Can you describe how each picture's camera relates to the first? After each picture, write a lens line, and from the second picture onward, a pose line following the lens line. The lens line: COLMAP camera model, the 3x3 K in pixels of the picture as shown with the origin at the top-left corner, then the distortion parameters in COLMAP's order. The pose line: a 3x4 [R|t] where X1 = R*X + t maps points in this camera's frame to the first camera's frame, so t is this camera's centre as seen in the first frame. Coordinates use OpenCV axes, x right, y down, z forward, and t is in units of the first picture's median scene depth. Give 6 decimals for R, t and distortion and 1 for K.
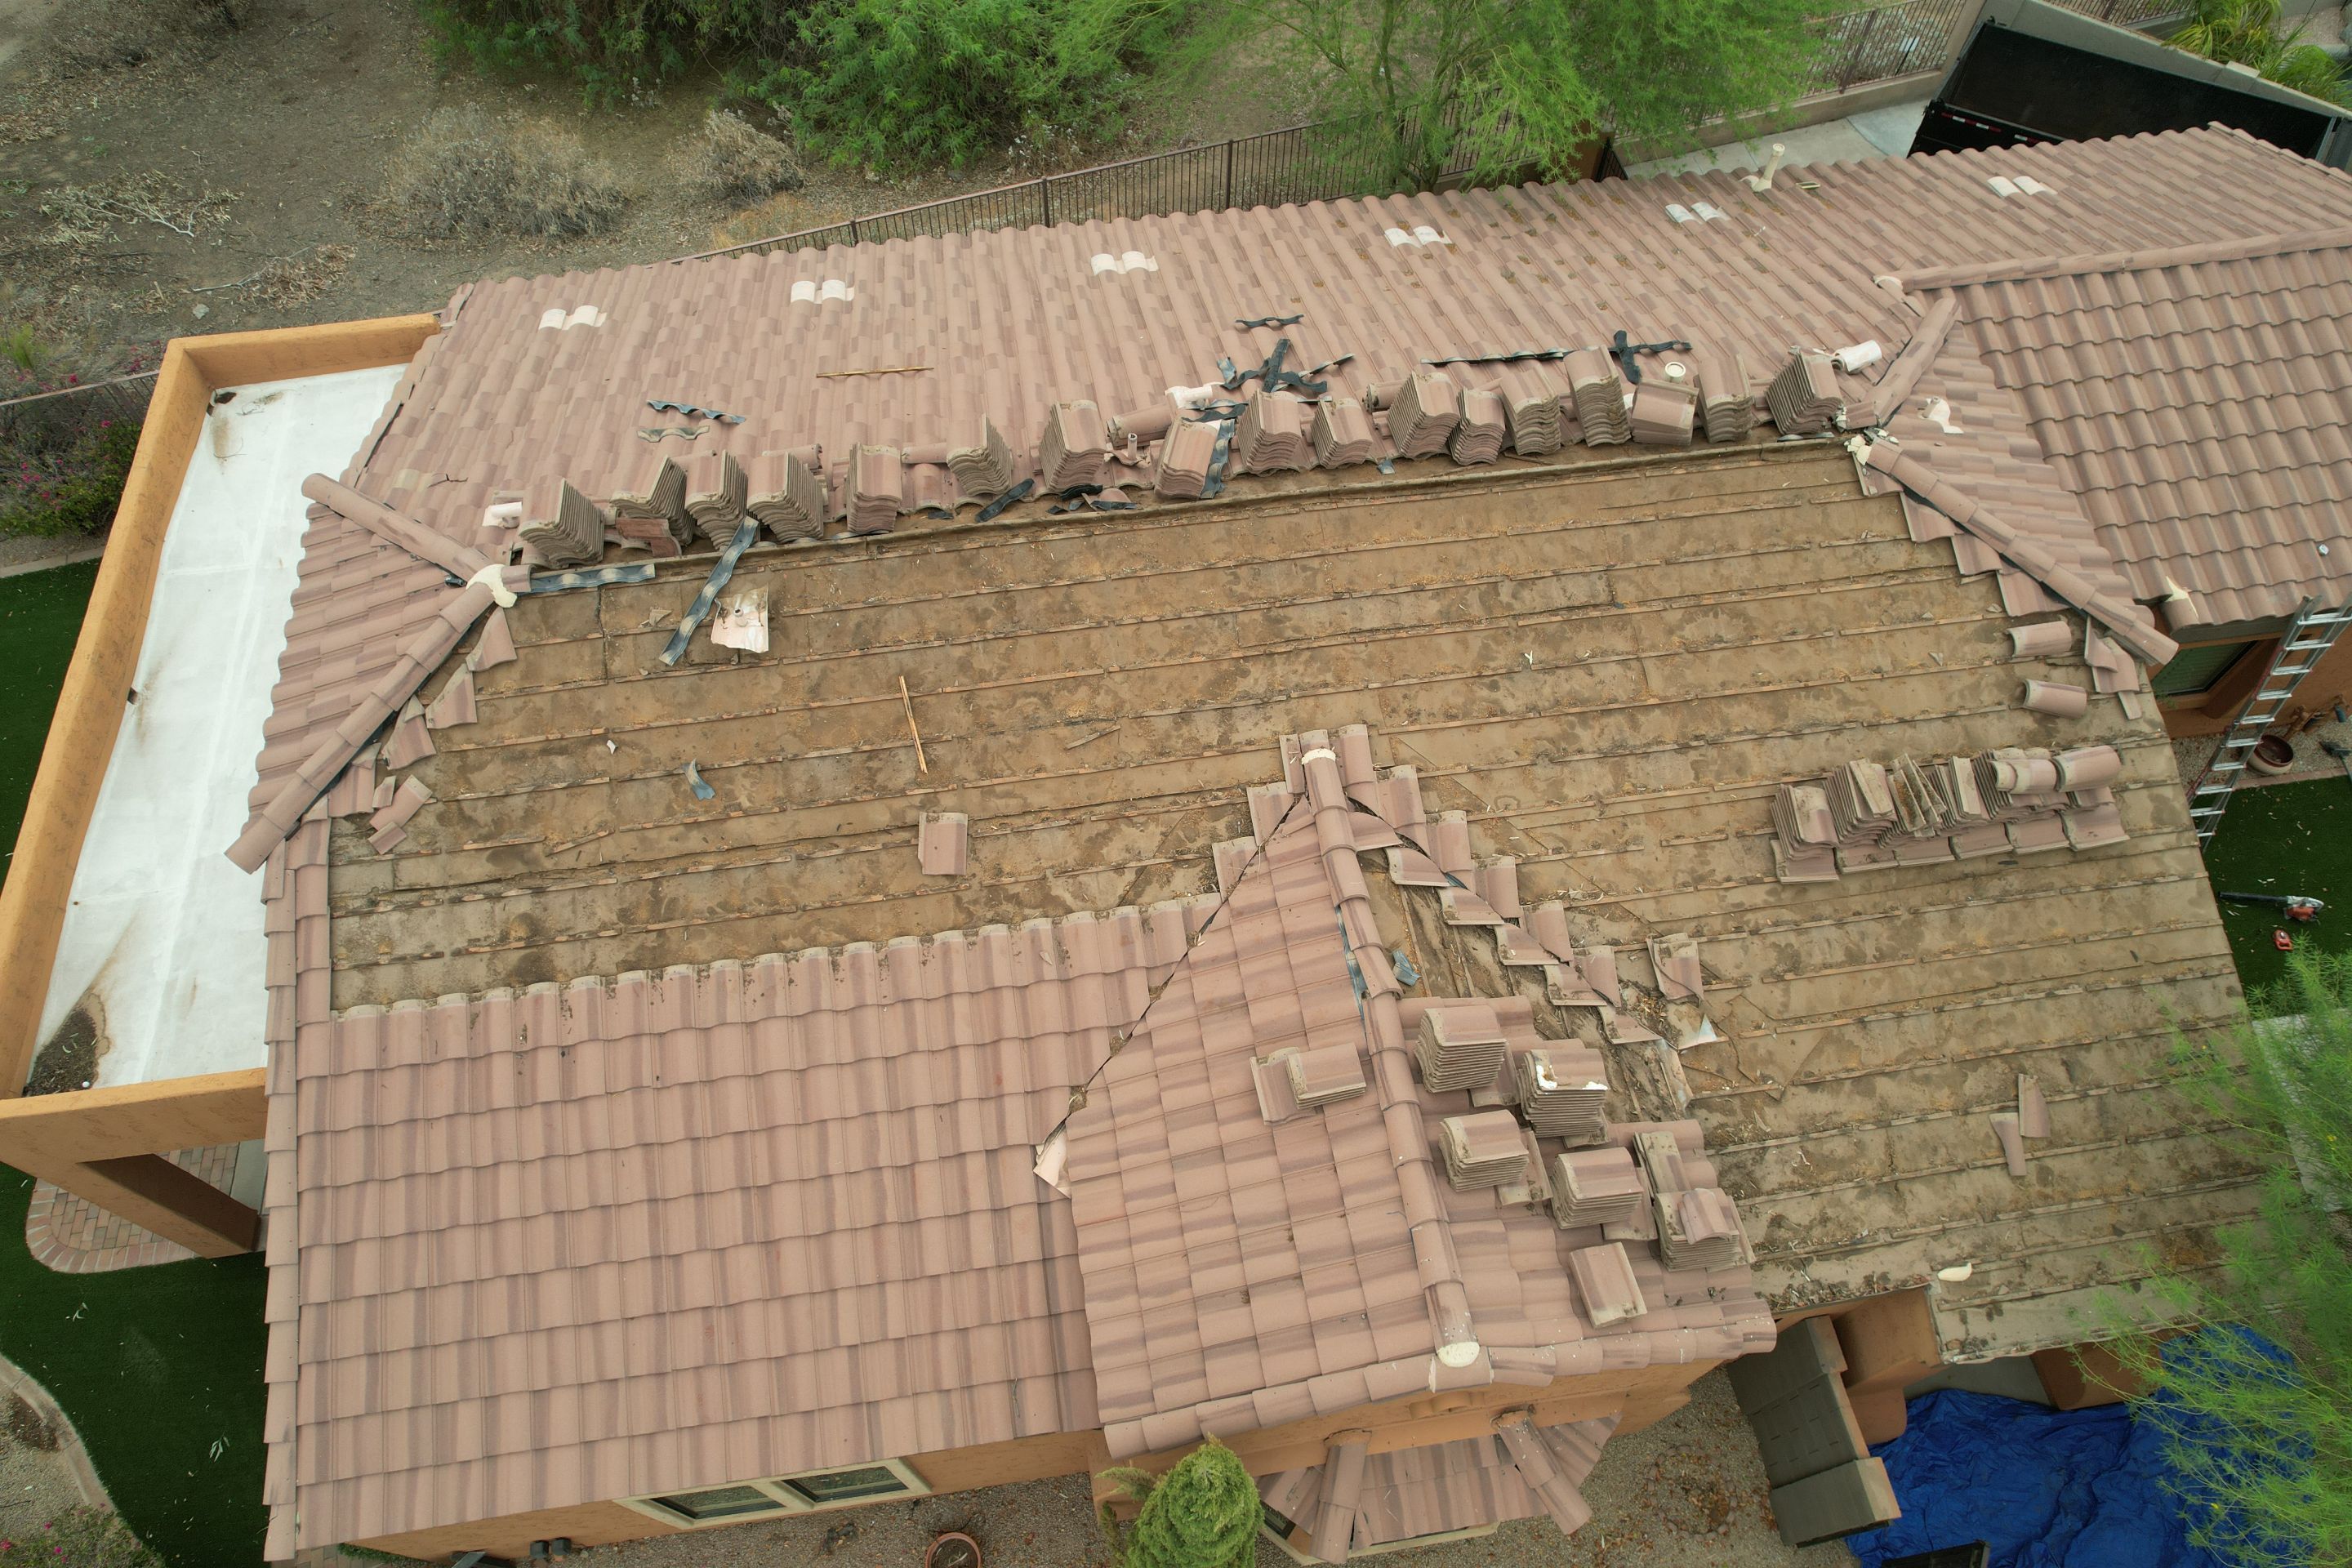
lens RADIAL K [[1497.9, 0, 1172.0], [0, 1497.9, 793.8], [0, 0, 1]] dist [-0.072078, 0.067301]
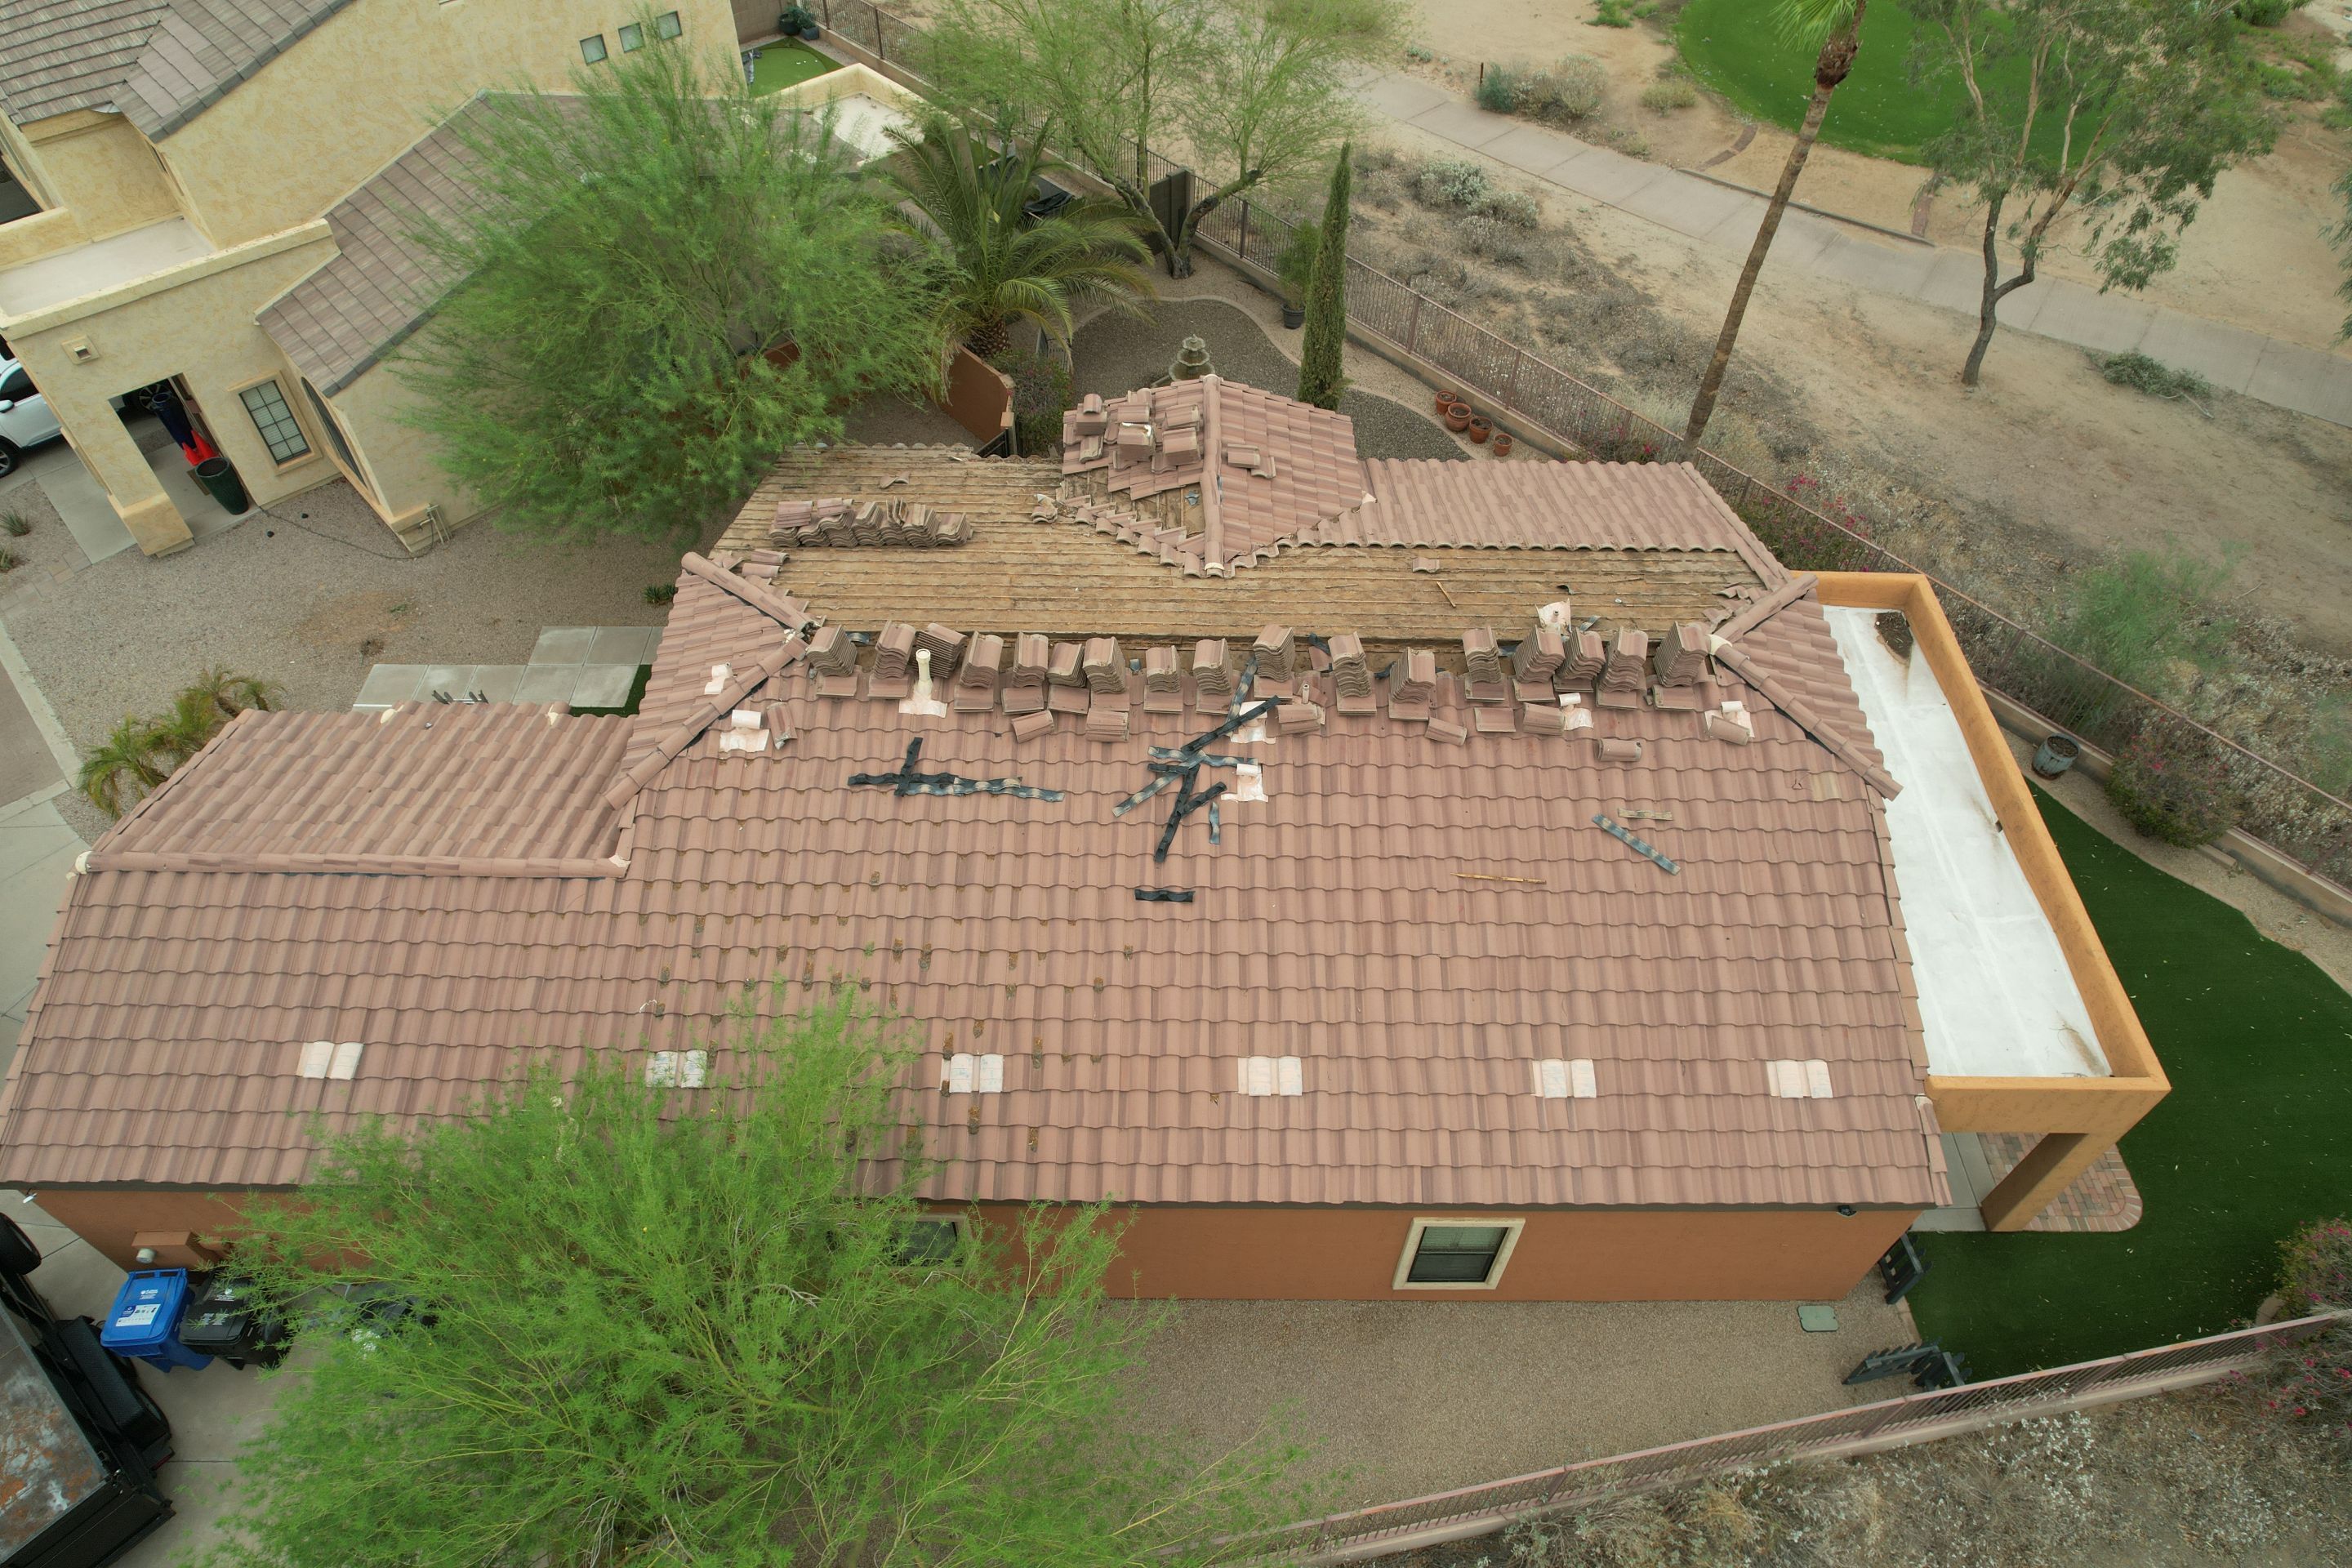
lens RADIAL K [[1497.9, 0, 1172.0], [0, 1497.9, 793.8], [0, 0, 1]] dist [-0.072078, 0.067301]
pose [[-0.986977, -0.134205, 0.088684, -0.039771], [0.125596, -0.298460, 0.946122, -1.618908], [-0.100505, 0.944939, 0.311429, 0.647031]]
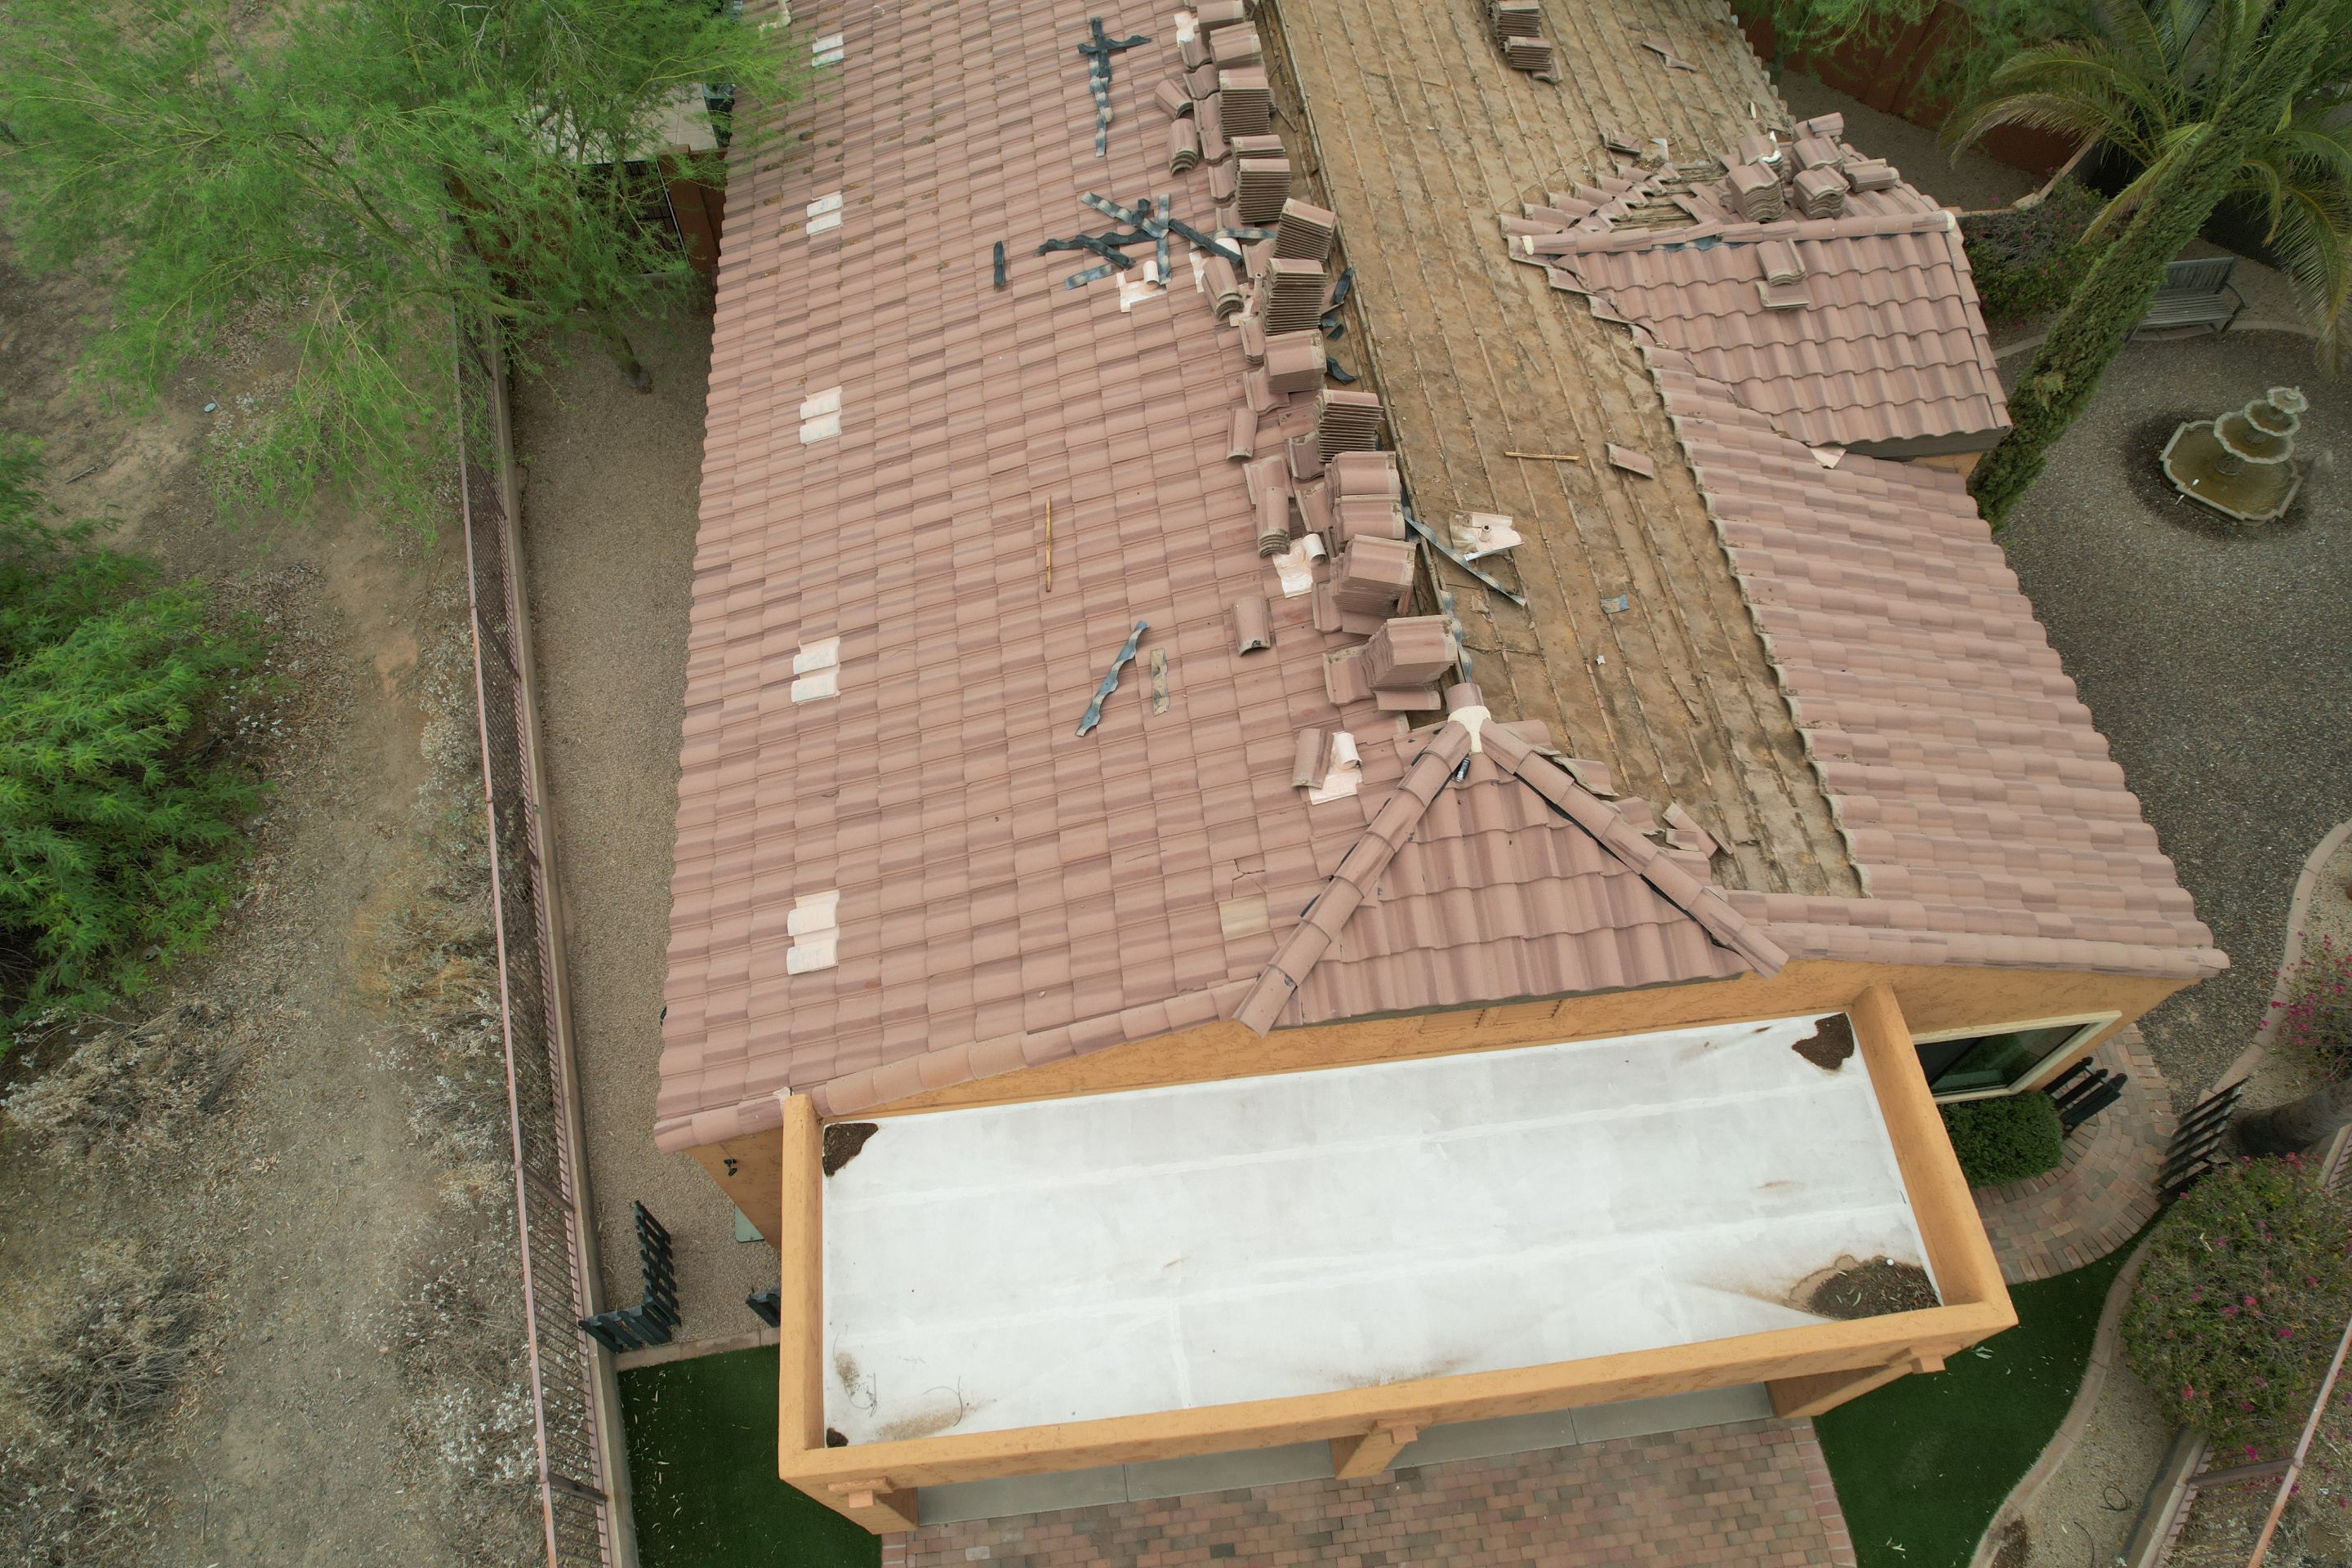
lens RADIAL K [[1497.9, 0, 1172.0], [0, 1497.9, 793.8], [0, 0, 1]] dist [-0.072078, 0.067301]
pose [[0.039617, -0.851077, 0.523544, -0.912258], [0.846976, 0.306597, 0.434315, -0.640922], [-0.530152, 0.426223, 0.732989, 0.382964]]
